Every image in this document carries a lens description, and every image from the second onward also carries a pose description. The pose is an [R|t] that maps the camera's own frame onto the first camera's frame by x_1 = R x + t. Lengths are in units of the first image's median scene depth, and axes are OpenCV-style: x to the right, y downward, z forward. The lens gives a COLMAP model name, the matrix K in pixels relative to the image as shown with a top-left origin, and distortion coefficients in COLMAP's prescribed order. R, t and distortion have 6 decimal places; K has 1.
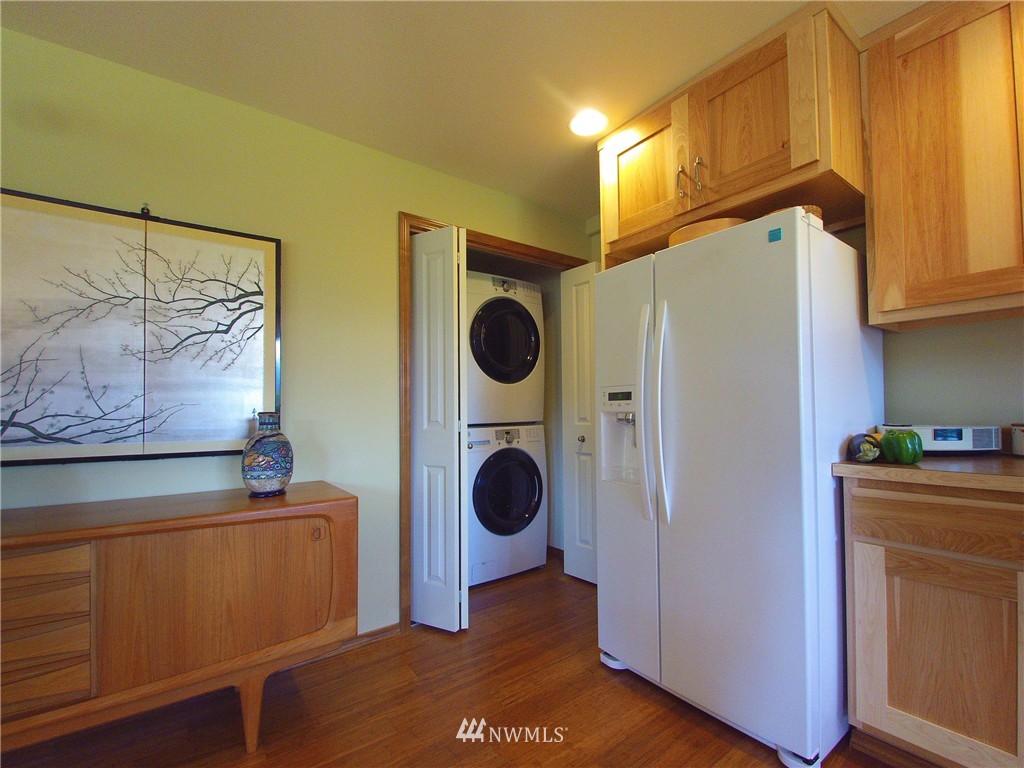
lens RADIAL K [[458.7, 0, 509.3], [0, 458.7, 405.1], [0, 0, 1]] dist [0.000942, 0.000021]
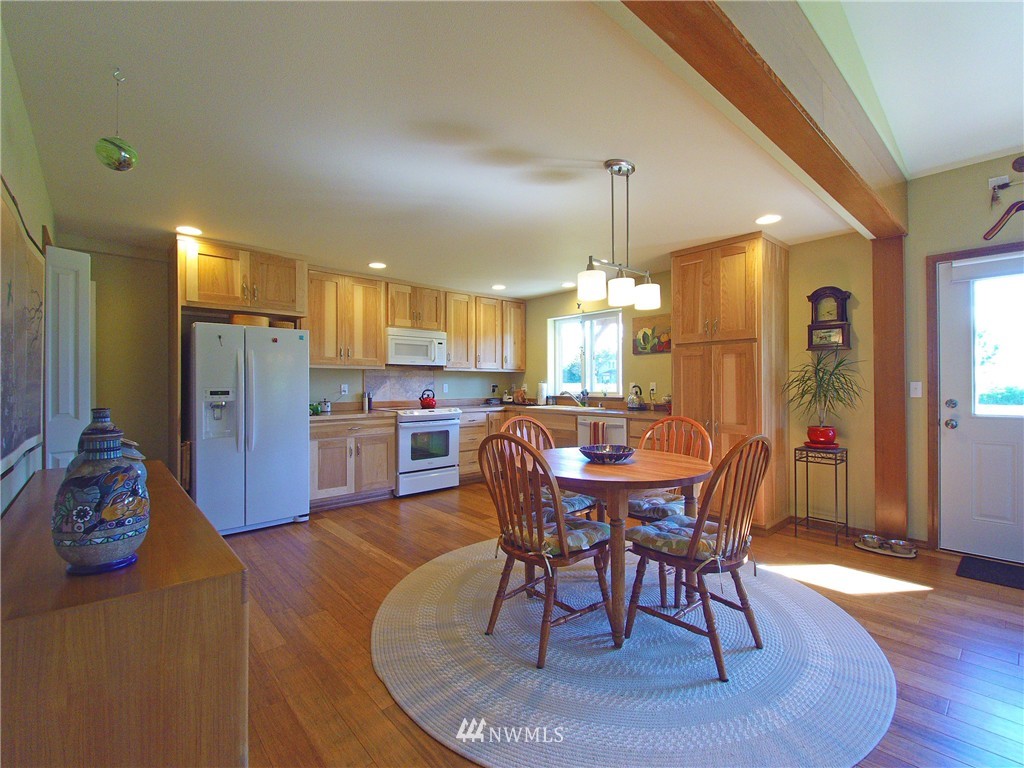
lens RADIAL K [[465.0, 0, 512.0], [0, 465.0, 384.0], [0, 0, 1]] dist [-0.024105, 0.000105]
pose [[-0.092367, 0.008700, 0.995687, -1.735991], [-0.006012, 0.999939, -0.009295, -0.045425], [-0.995707, -0.006844, -0.092309, -0.029215]]
